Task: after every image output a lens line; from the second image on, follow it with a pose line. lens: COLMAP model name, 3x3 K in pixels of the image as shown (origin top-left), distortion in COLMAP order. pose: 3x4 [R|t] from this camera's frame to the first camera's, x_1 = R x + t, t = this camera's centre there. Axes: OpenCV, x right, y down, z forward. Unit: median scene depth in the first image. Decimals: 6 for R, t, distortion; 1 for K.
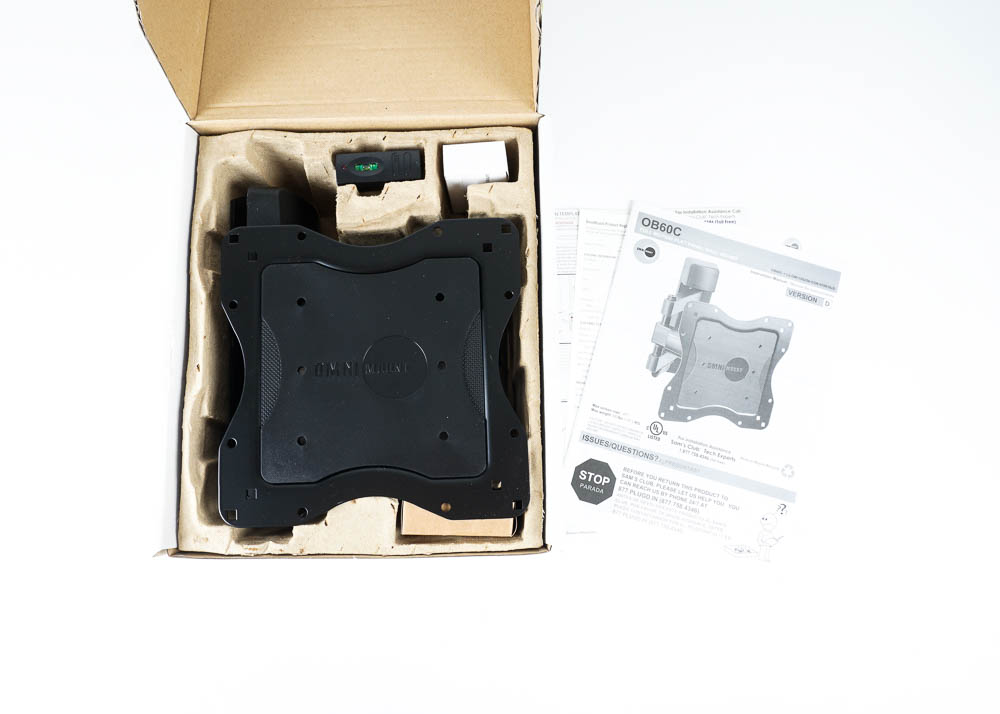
lens RADIAL K [[733.1, 0, 496.4], [0, 733.1, 359.3], [0, 0, 1]] dist [0.006647, -0.002001]
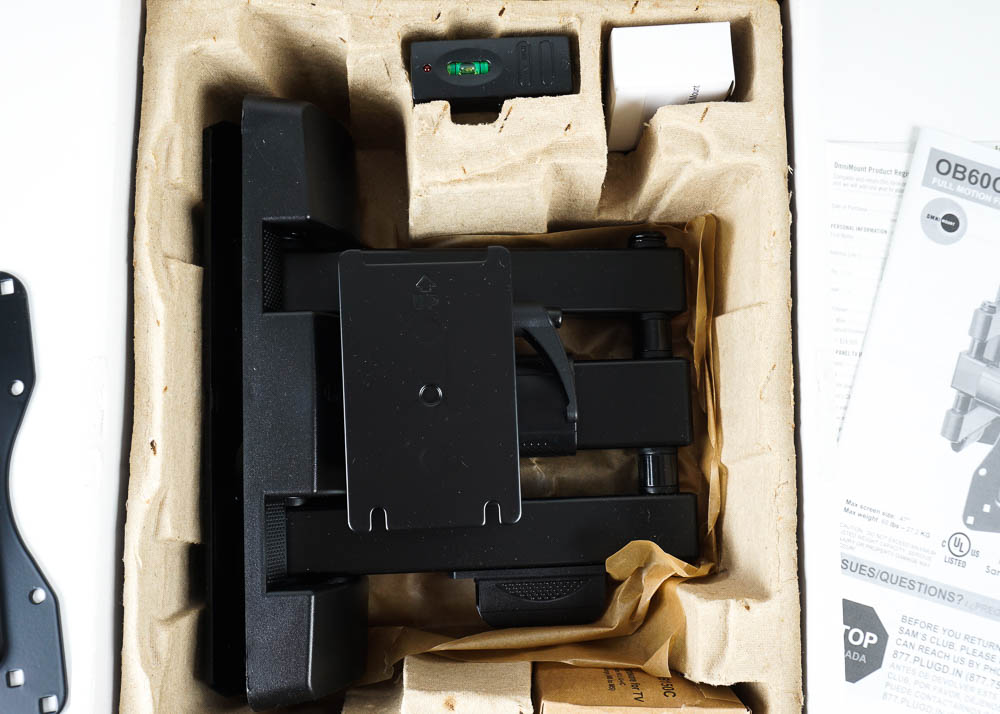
lens RADIAL K [[1089.4, 0, 499.7], [0, 1089.4, 359.7], [0, 0, 1]] dist [0.063933, 0.000000]
pose [[0.999694, 0.016309, 0.018614, -0.164007], [-0.017236, 0.998561, 0.050775, -0.091254], [-0.017759, -0.051080, 0.998537, 0.198258]]
